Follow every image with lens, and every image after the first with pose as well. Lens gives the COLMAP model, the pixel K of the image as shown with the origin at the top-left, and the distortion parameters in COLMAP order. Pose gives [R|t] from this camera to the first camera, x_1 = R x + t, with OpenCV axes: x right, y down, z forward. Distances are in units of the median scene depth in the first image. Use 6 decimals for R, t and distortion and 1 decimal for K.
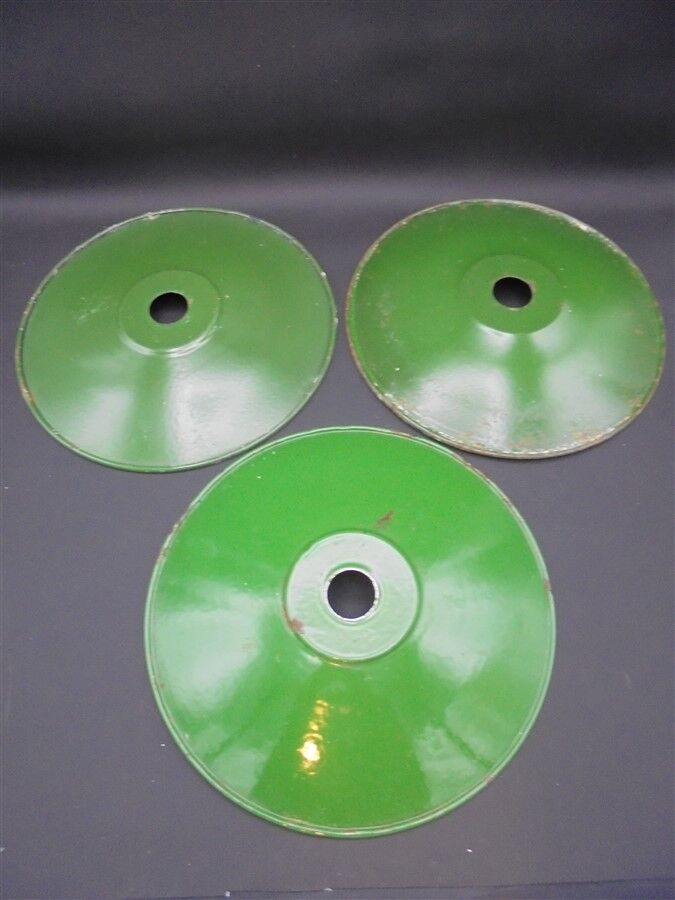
lens RADIAL K [[687.7, 0, 337.7], [0, 687.7, 446.3], [0, 0, 1]] dist [-0.084439, 0.056299]
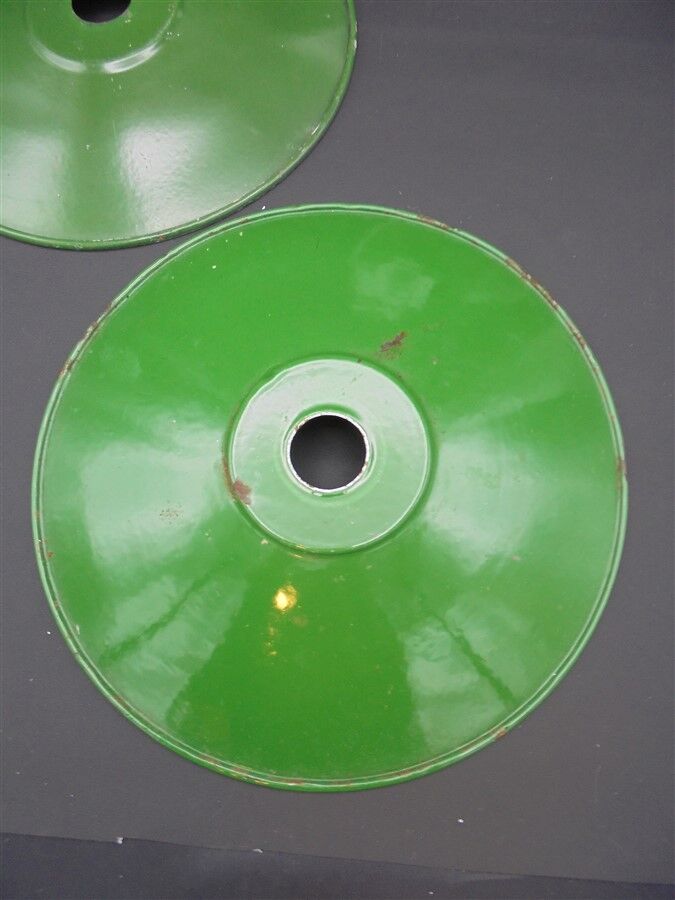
lens RADIAL K [[687.7, 0, 344.7], [0, 687.7, 453.2], [0, 0, 1]] dist [-0.084439, 0.056299]
pose [[0.995388, 0.094983, -0.013444, 0.037391], [-0.089015, 0.966772, 0.239643, 0.048936], [0.035760, -0.237341, 0.970768, 0.305159]]
